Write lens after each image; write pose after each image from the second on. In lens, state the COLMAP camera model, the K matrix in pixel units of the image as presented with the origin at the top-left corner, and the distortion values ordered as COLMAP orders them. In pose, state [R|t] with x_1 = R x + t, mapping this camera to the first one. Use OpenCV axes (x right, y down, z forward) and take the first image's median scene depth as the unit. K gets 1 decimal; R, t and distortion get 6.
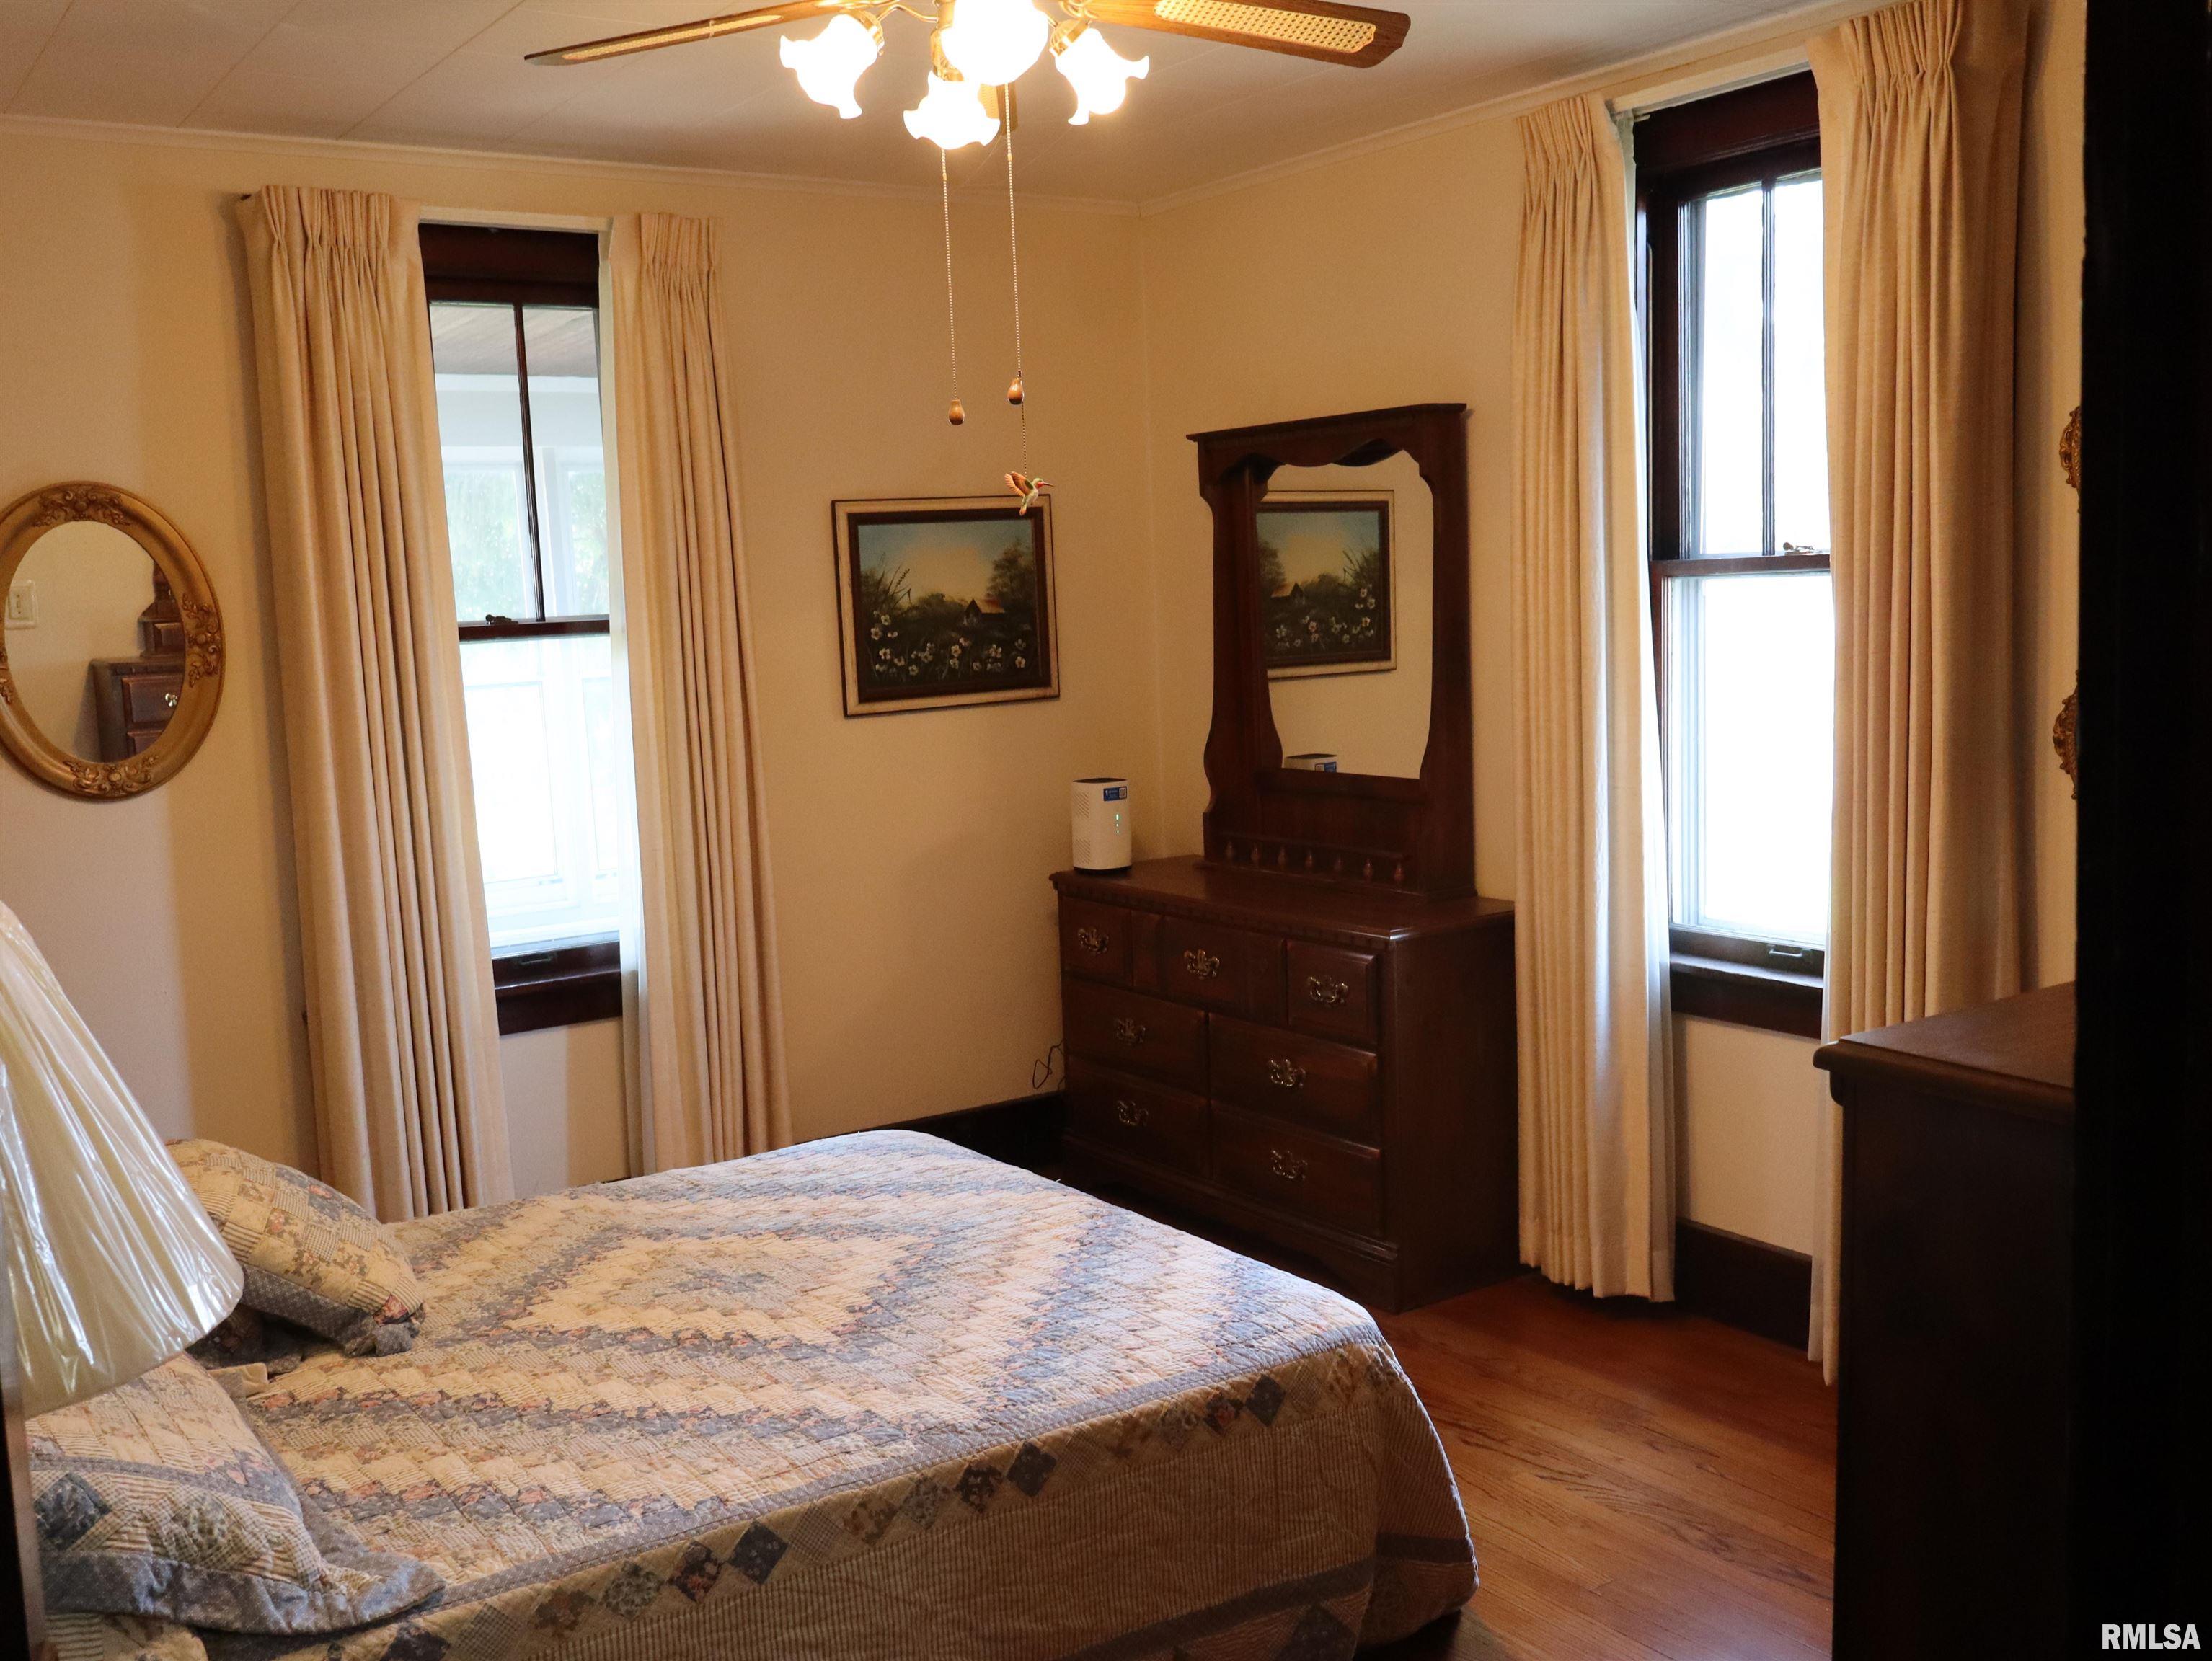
lens RADIAL K [[2088.1, 0, 1106.0], [0, 2088.1, 830.5], [0, 0, 1]] dist [-0.002894, 0.013659]
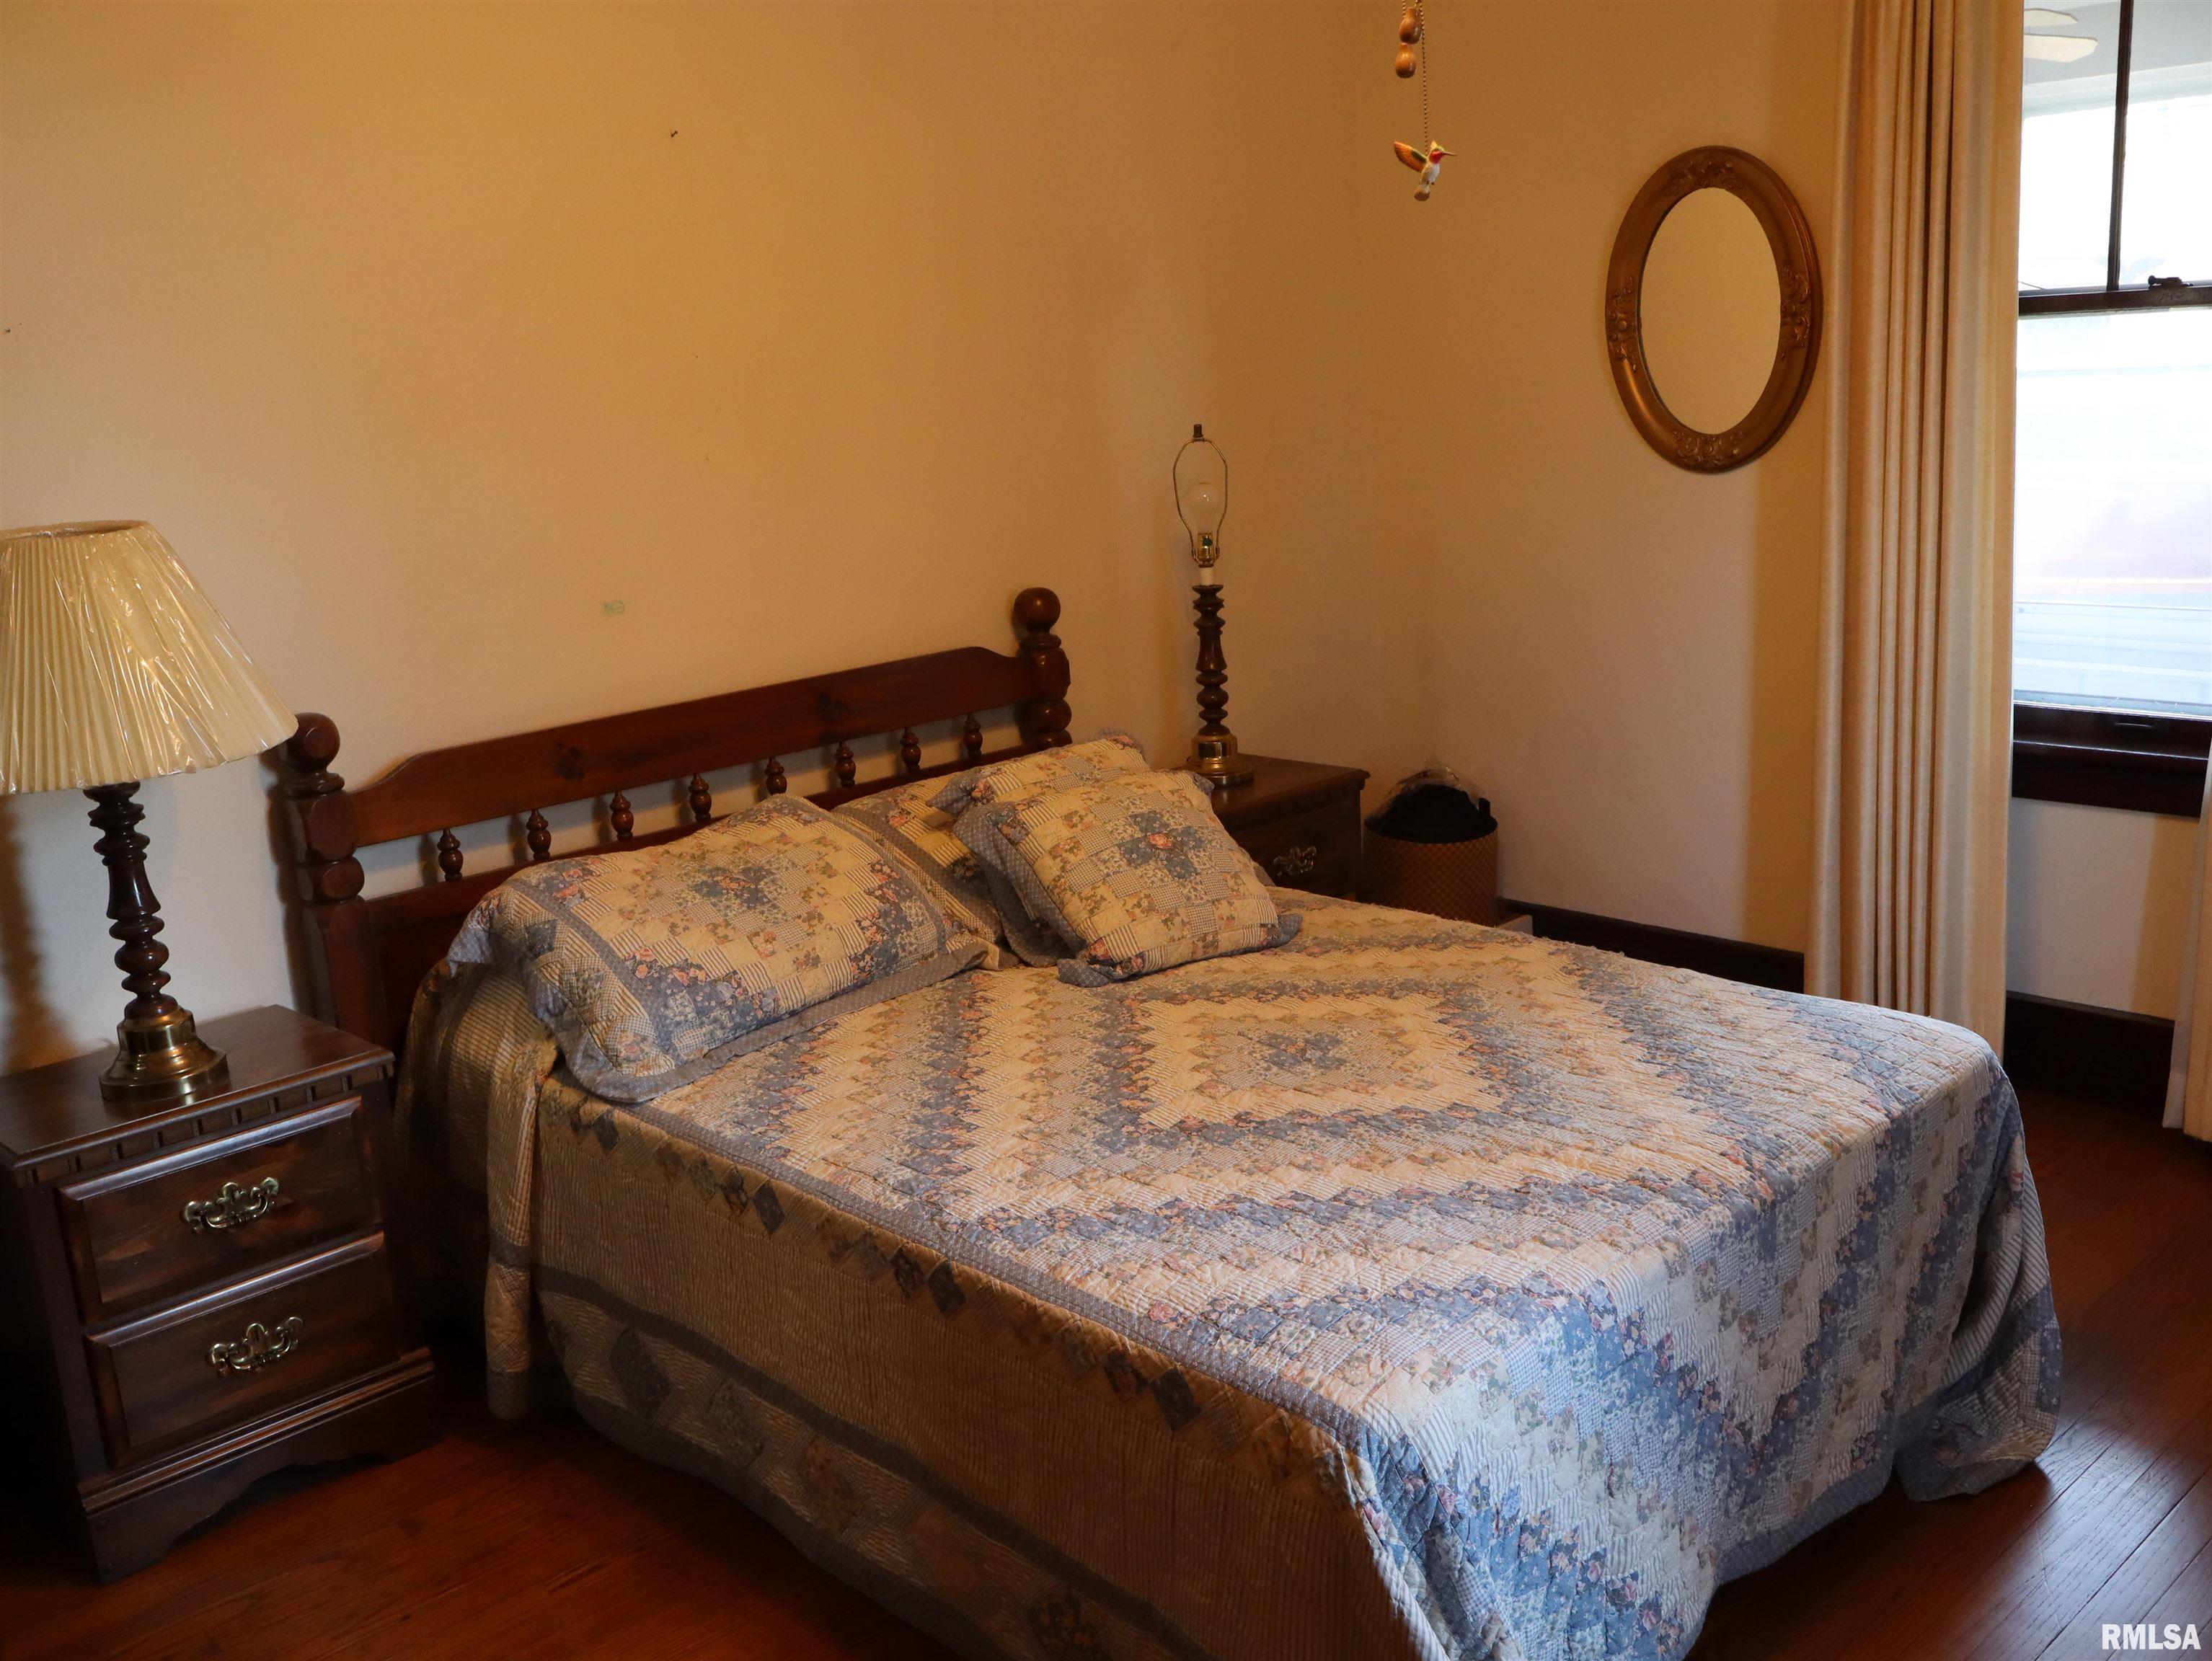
lens RADIAL K [[2070.1, 0, 1106.0], [0, 2070.1, 830.5], [0, 0, 1]] dist [0.006282, -0.009712]
pose [[0.172195, 0.256002, -0.951216, 0.717811], [-0.067441, 0.966438, 0.247890, -0.114541], [0.982752, 0.021466, 0.183681, 0.795955]]
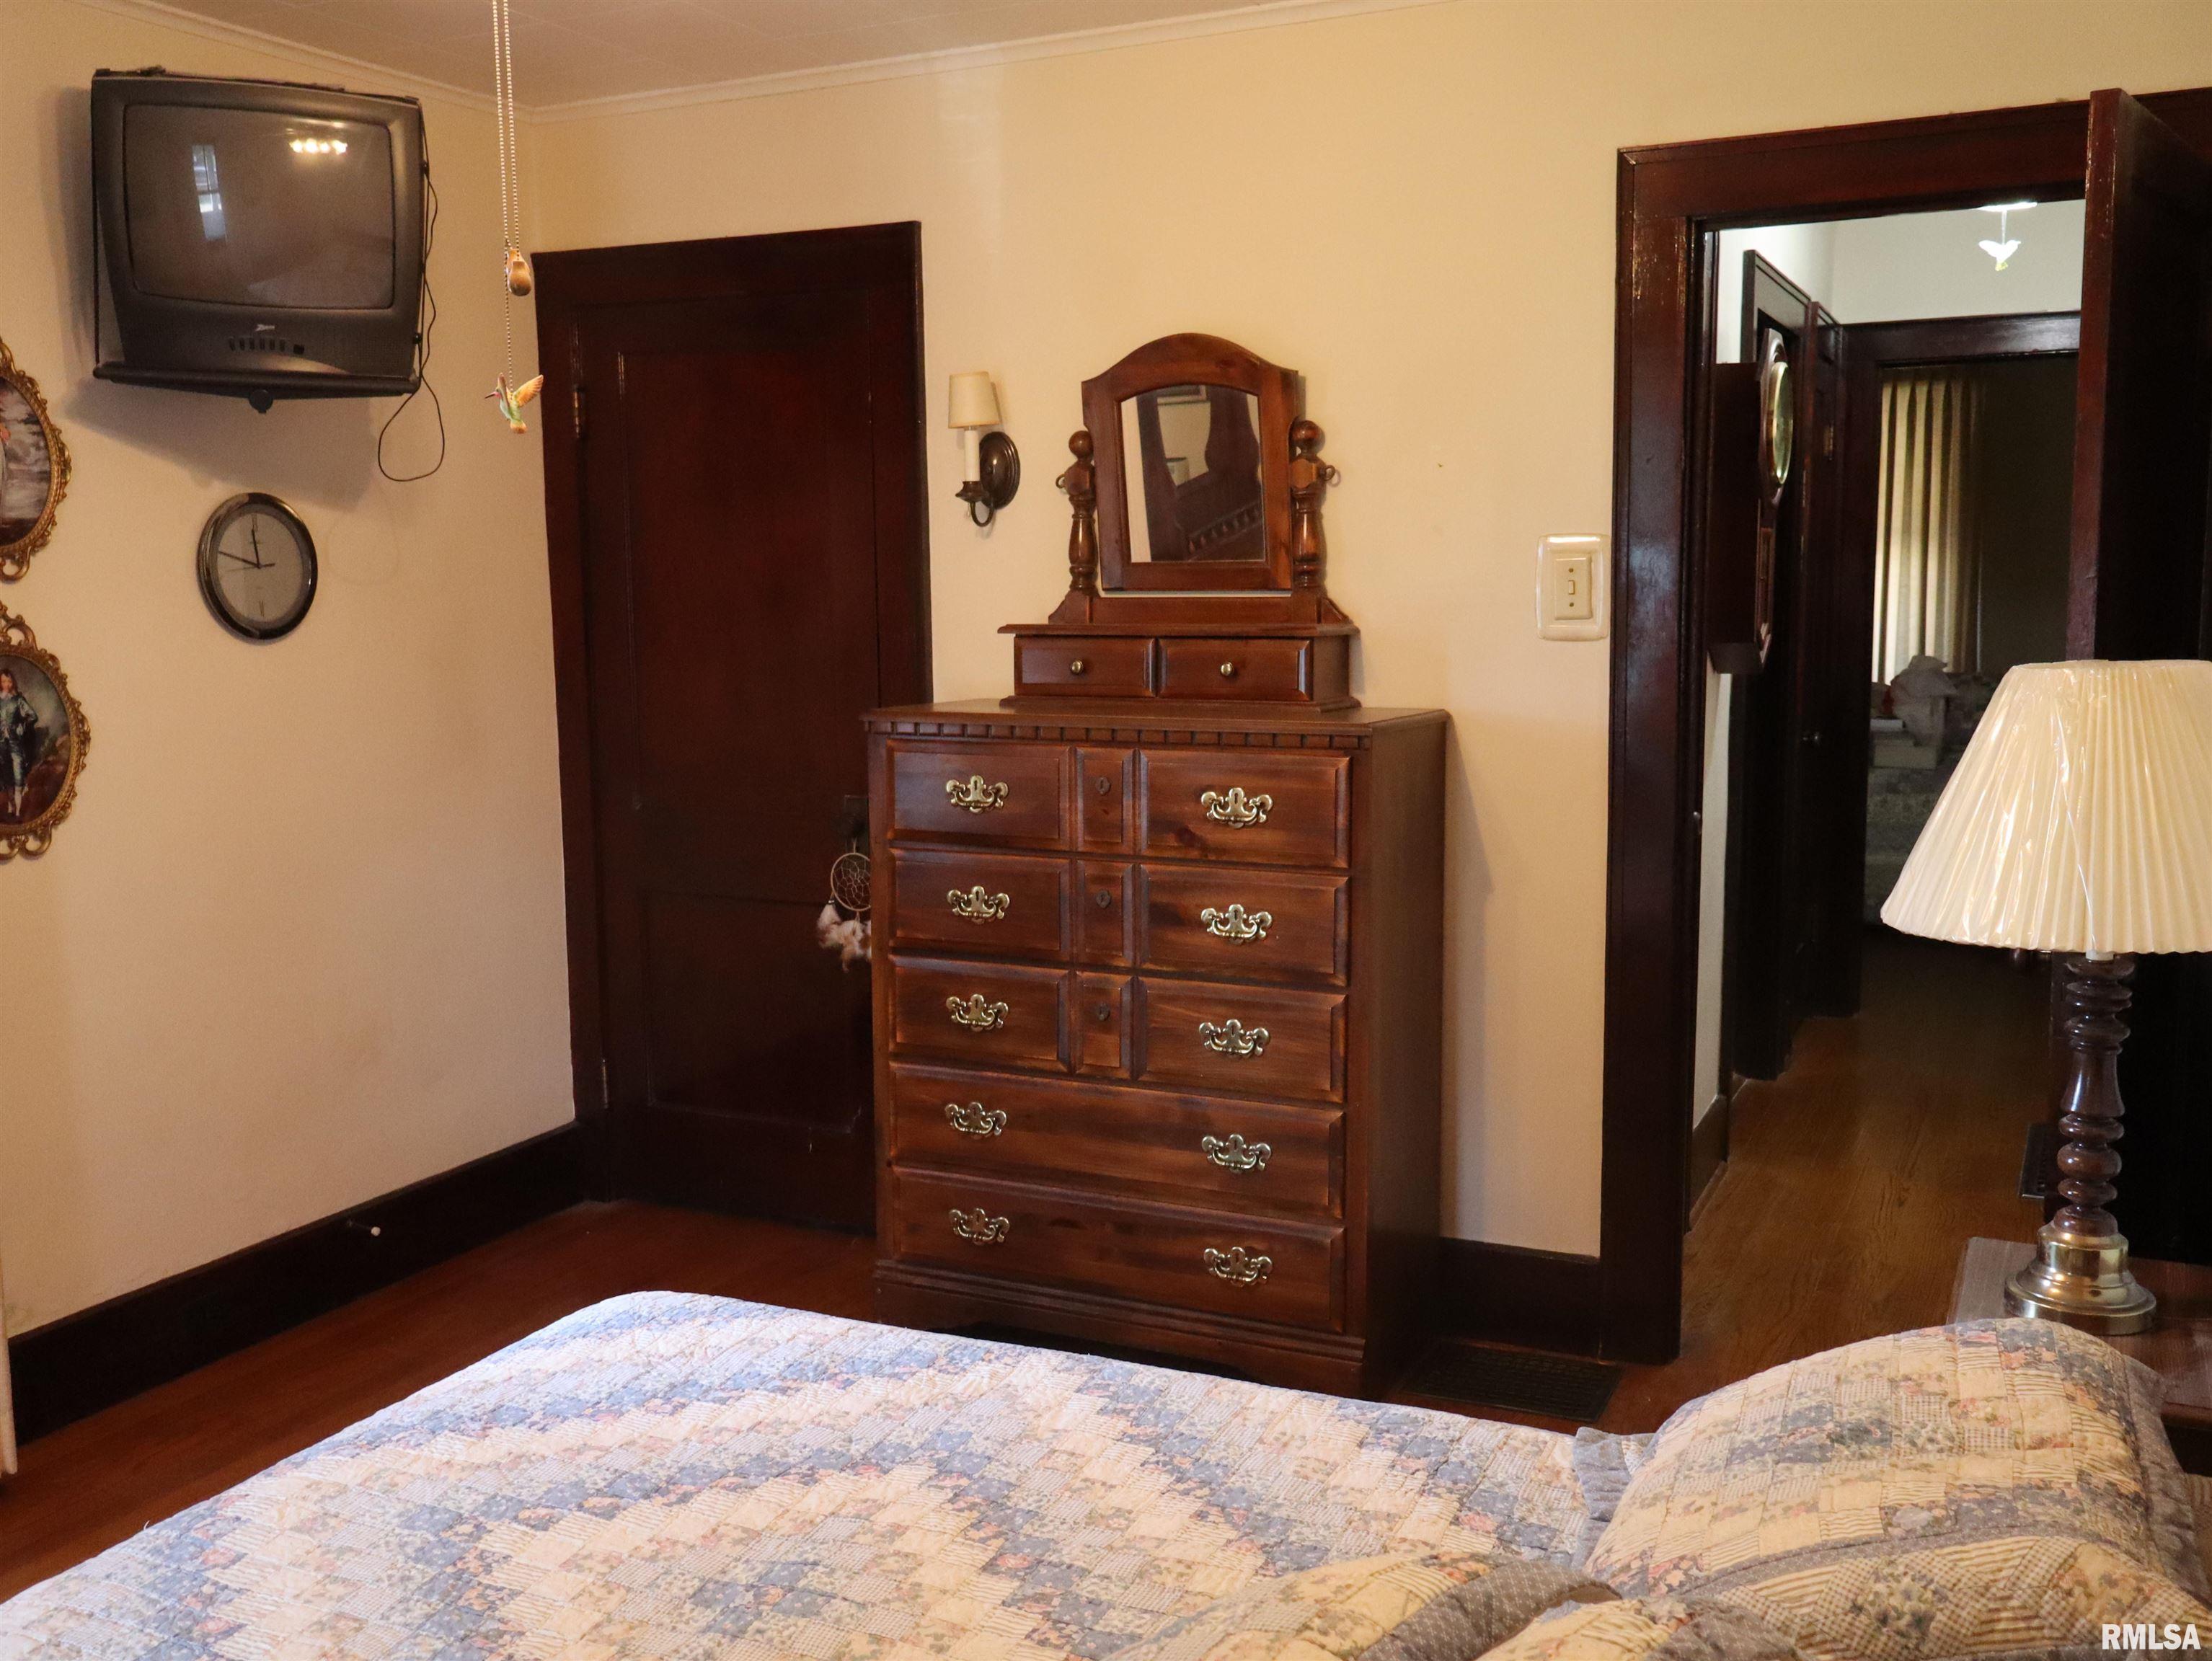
lens RADIAL K [[2088.1, 0, 1106.0], [0, 2088.1, 830.5], [0, 0, 1]] dist [-0.002894, 0.013659]
pose [[-0.505593, -0.065174, 0.860307, -0.827904], [0.138178, 0.978154, 0.155308, -0.103187], [-0.851635, 0.197399, -0.485543, 1.264383]]
